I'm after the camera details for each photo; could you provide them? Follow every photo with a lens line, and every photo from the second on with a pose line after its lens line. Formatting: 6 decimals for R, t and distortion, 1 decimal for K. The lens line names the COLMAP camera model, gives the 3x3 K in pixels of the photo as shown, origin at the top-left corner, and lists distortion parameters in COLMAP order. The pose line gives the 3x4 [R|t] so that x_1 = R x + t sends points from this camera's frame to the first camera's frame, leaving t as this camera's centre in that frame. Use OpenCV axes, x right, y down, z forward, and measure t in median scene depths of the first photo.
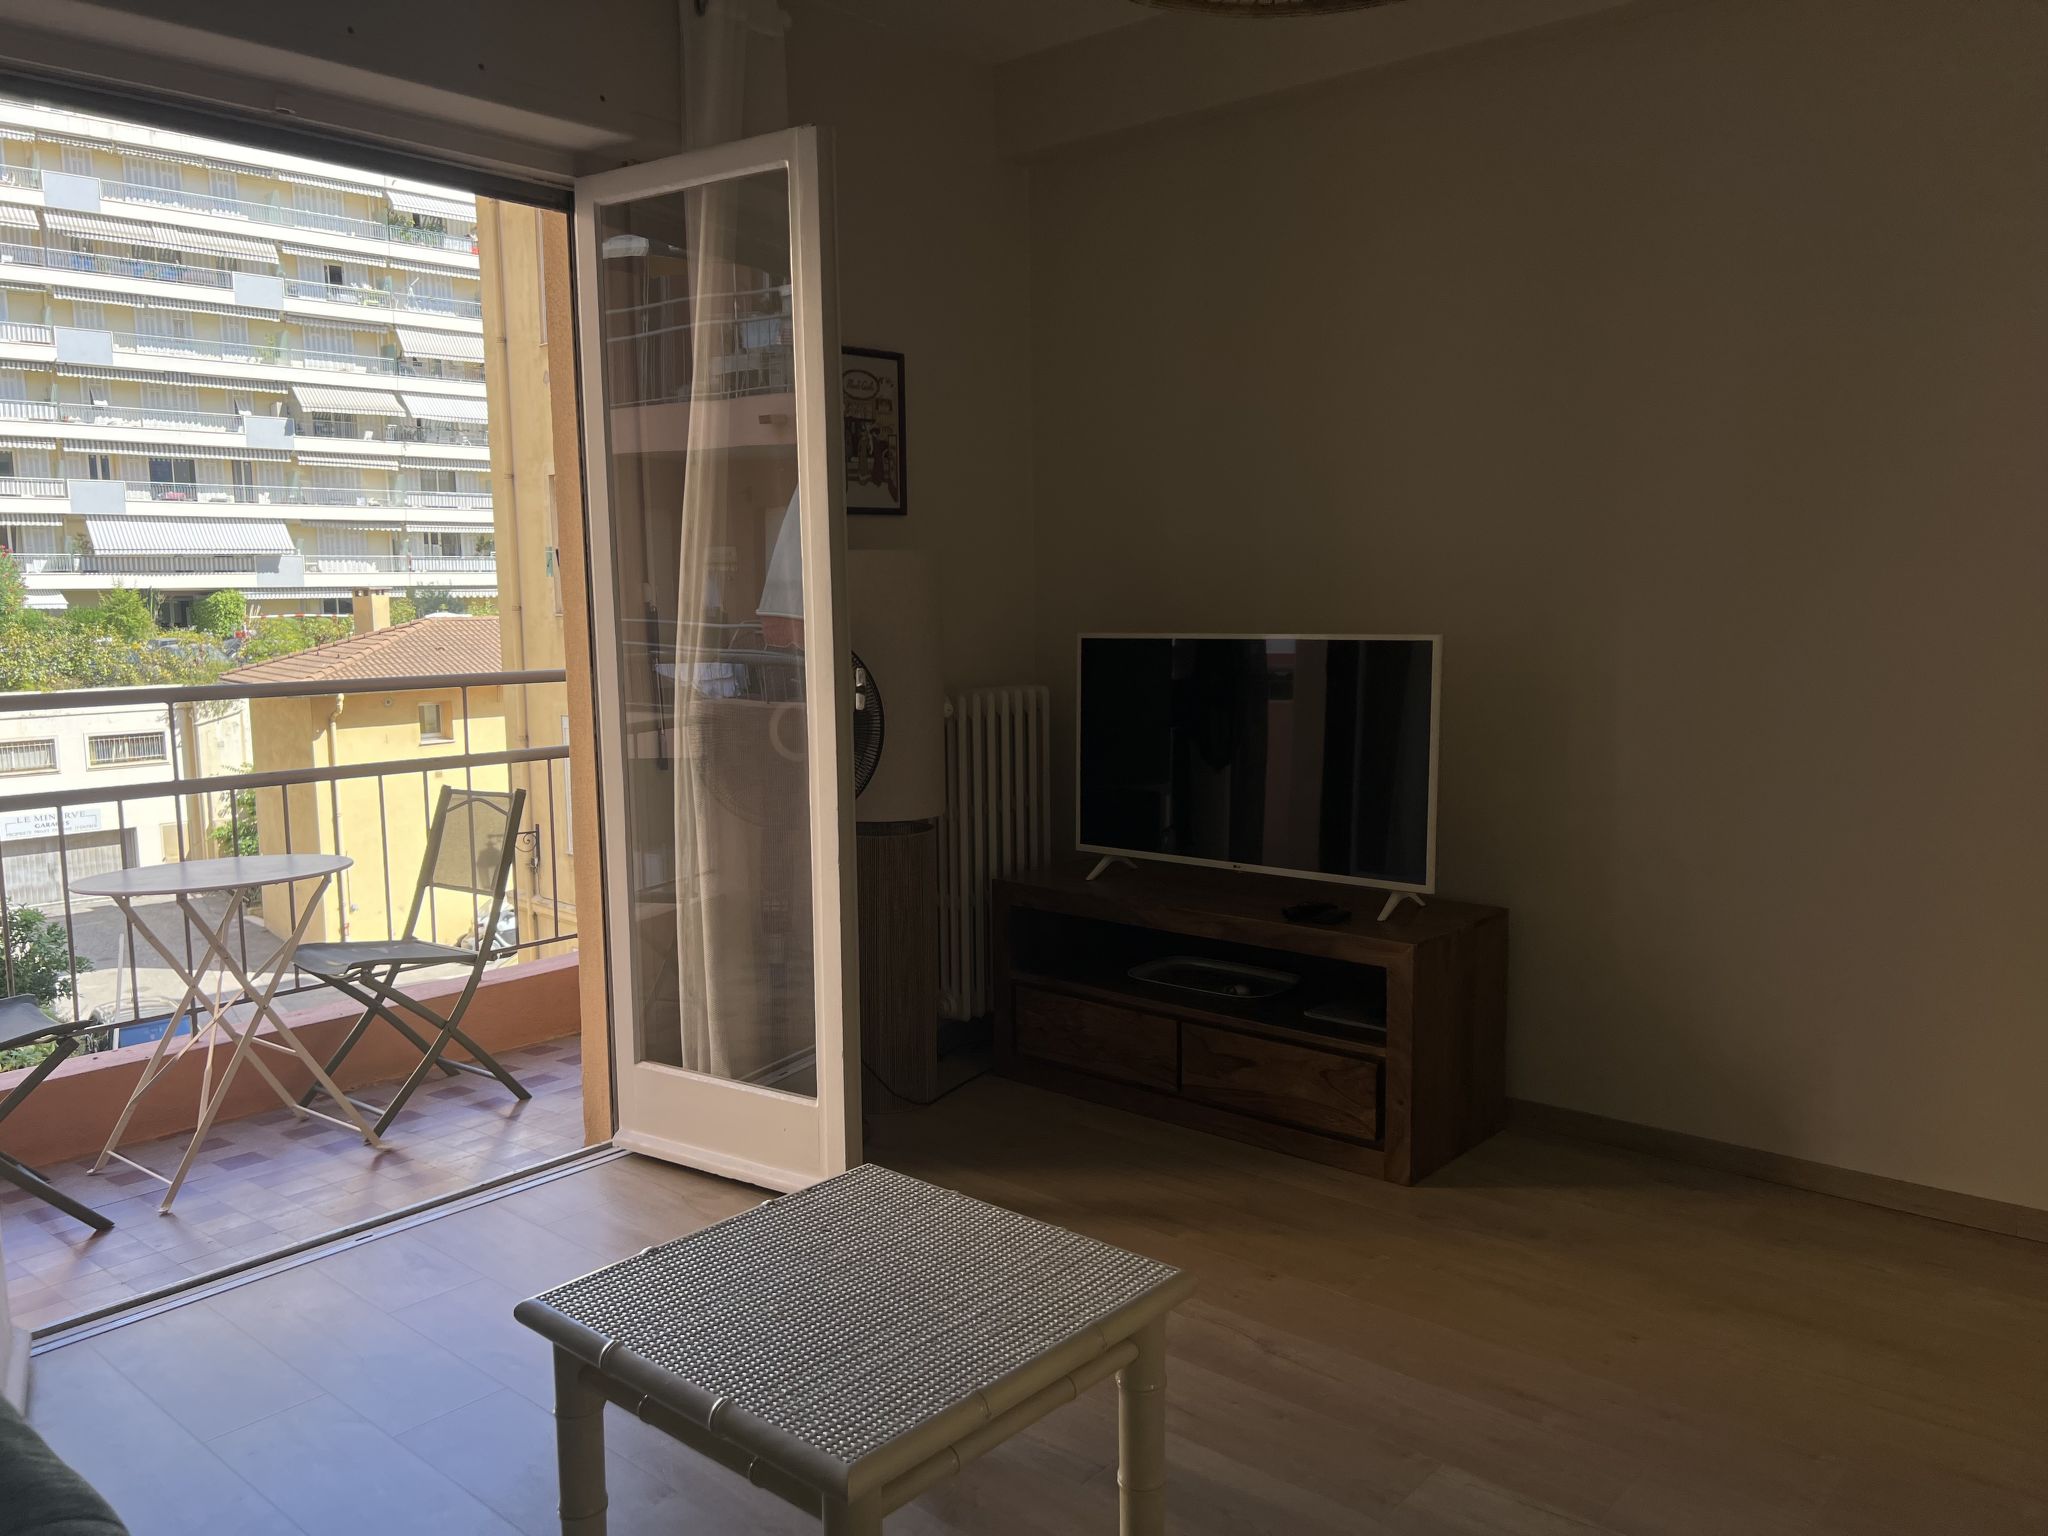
lens RADIAL K [[1527.6, 0, 1004.1], [0, 1527.6, 774.0], [0, 0, 1]] dist [0.048091, -0.060707]
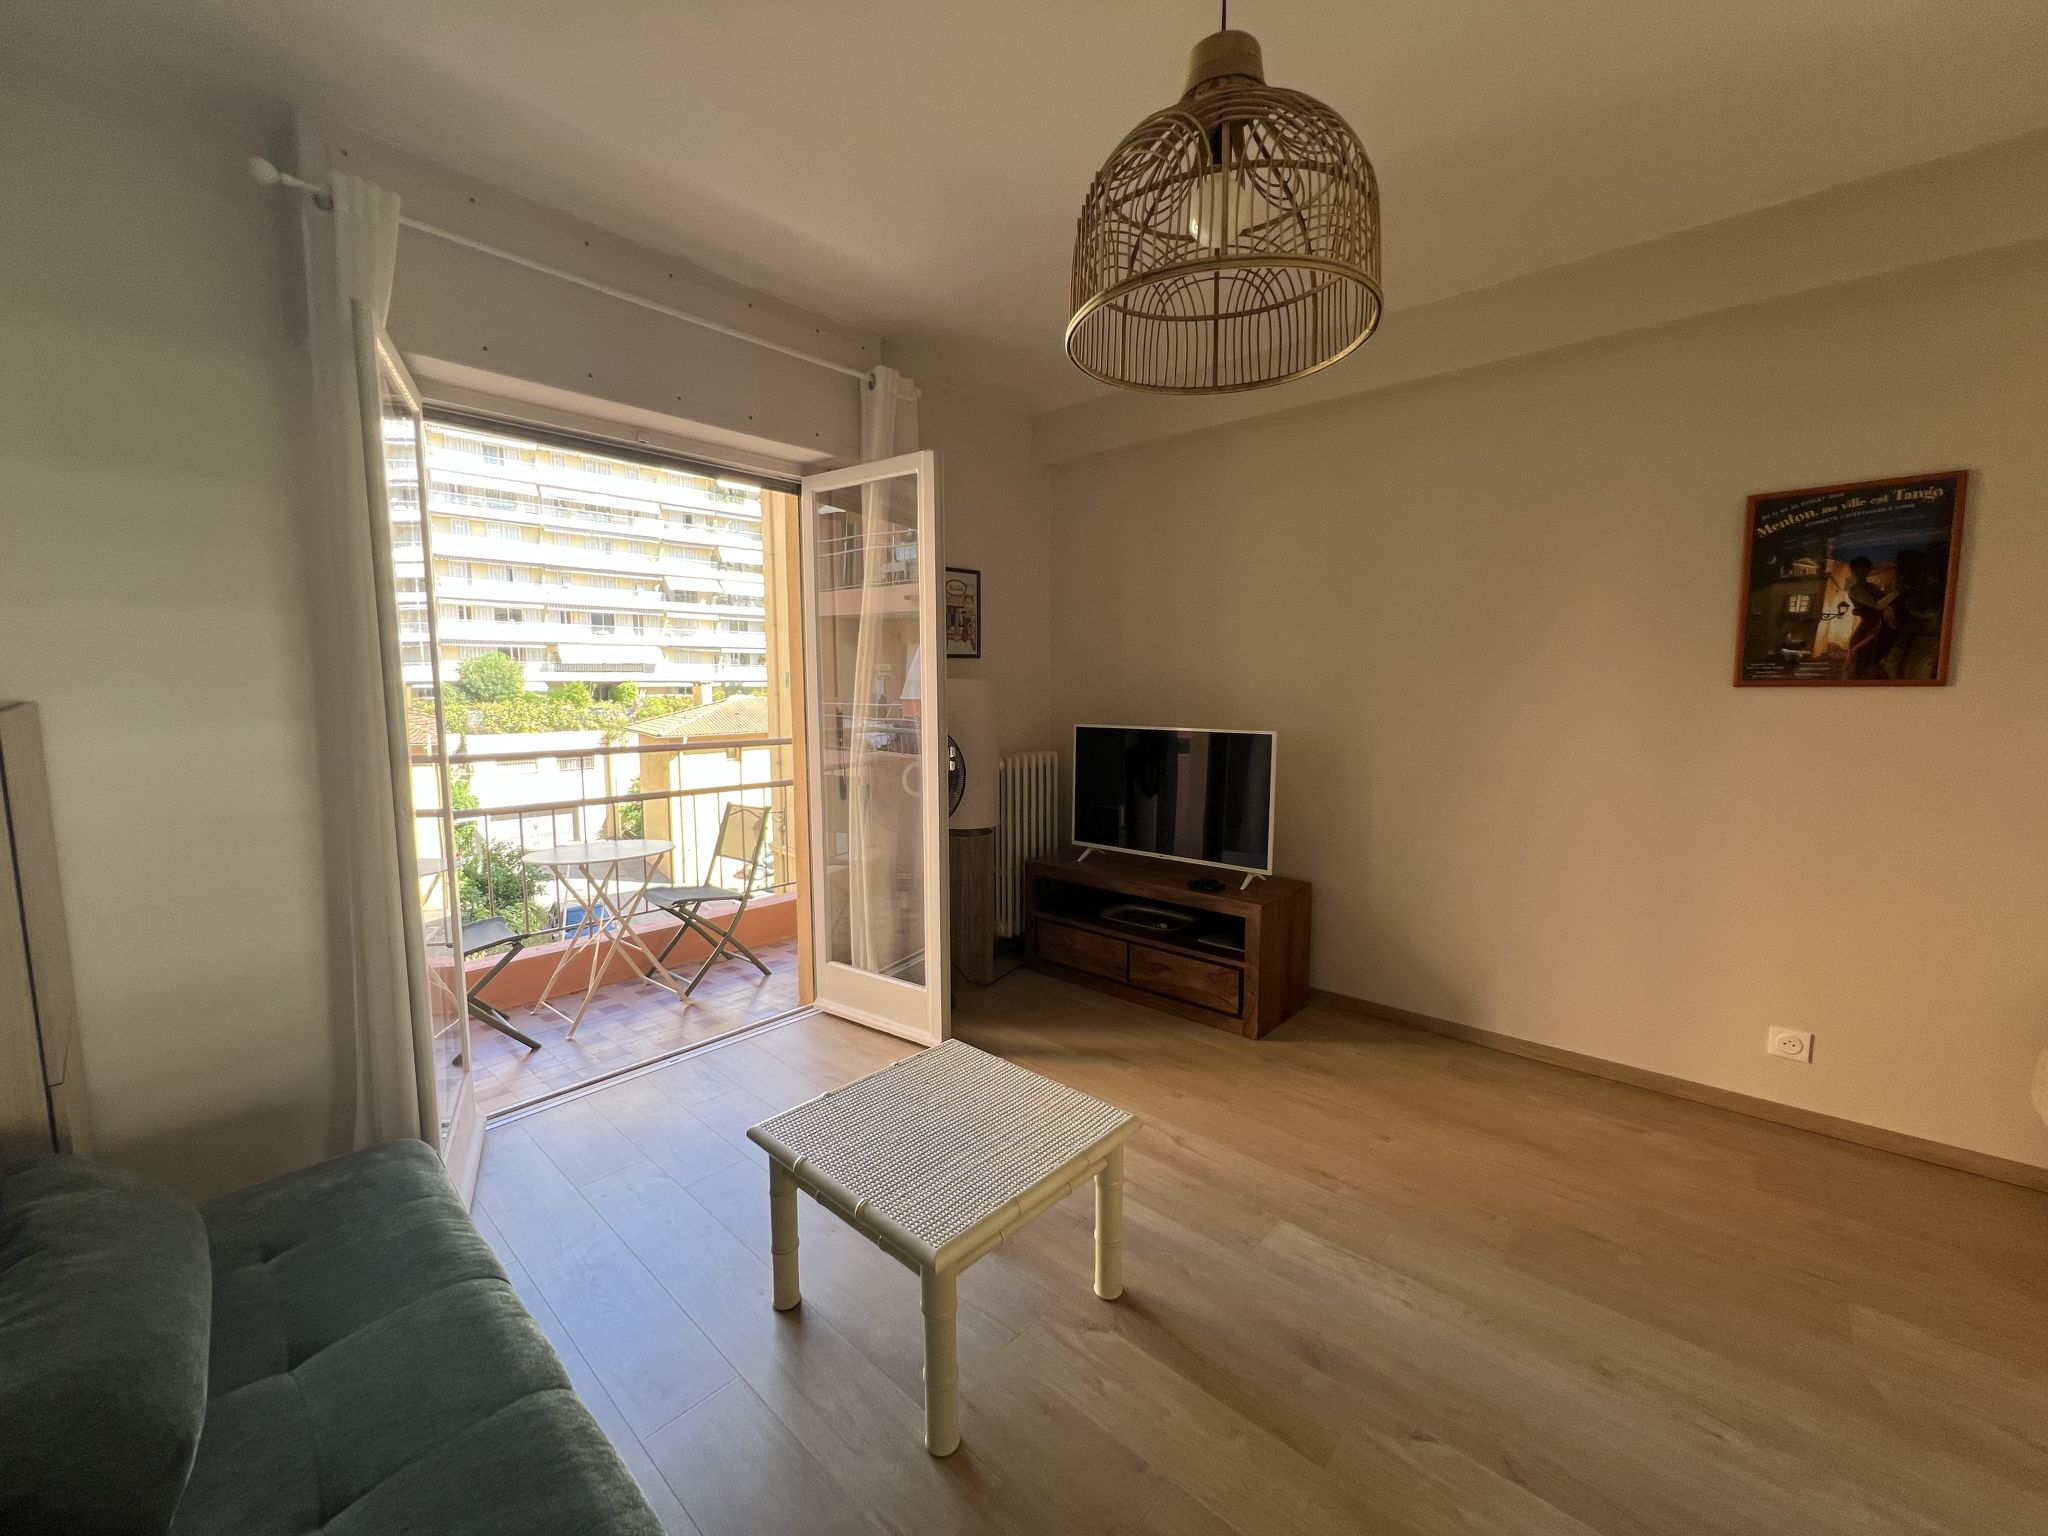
lens RADIAL K [[808.0, 0, 1018.9], [0, 808.0, 765.6], [0, 0, 1]] dist [-0.006113, 0.000104]
pose [[0.999799, 0.012382, -0.015766, -0.001605], [-0.012684, 0.999735, -0.019191, -0.027062], [0.015525, 0.019388, 0.999692, 0.048509]]
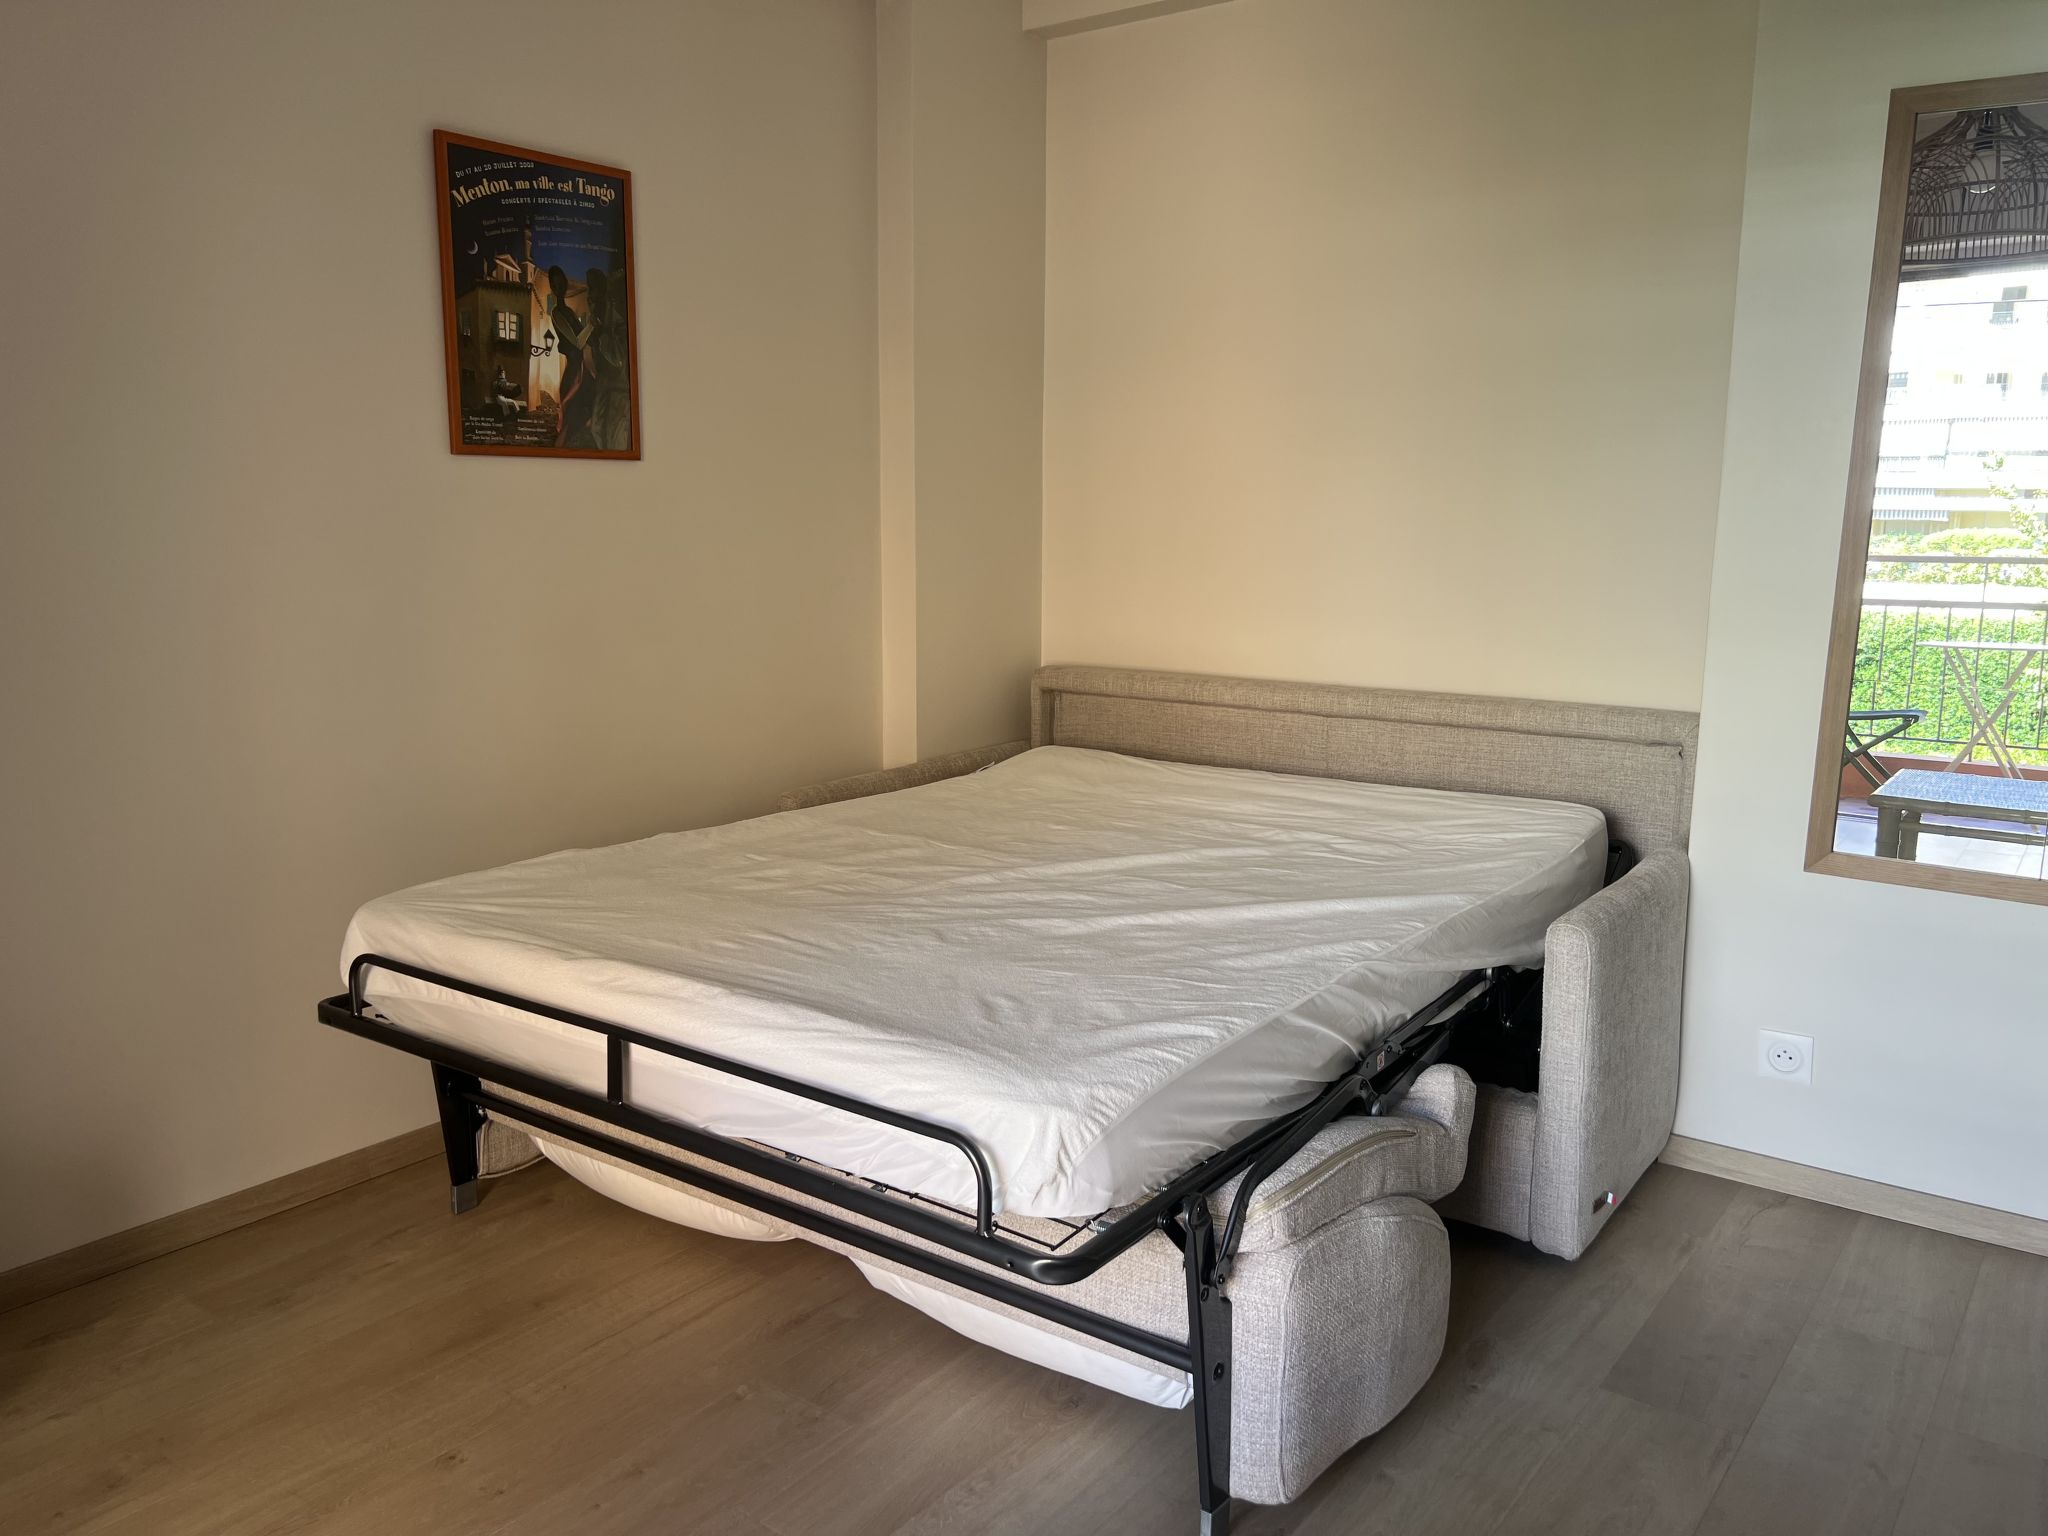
lens RADIAL K [[1550.9, 0, 993.8], [0, 1550.9, 766.1], [0, 0, 1]] dist [0.049862, -0.073739]
pose [[-0.070353, -0.147414, 0.986570, -0.246331], [0.114360, 0.981307, 0.154783, -0.049840], [-0.990945, 0.123714, -0.052180, 0.532742]]
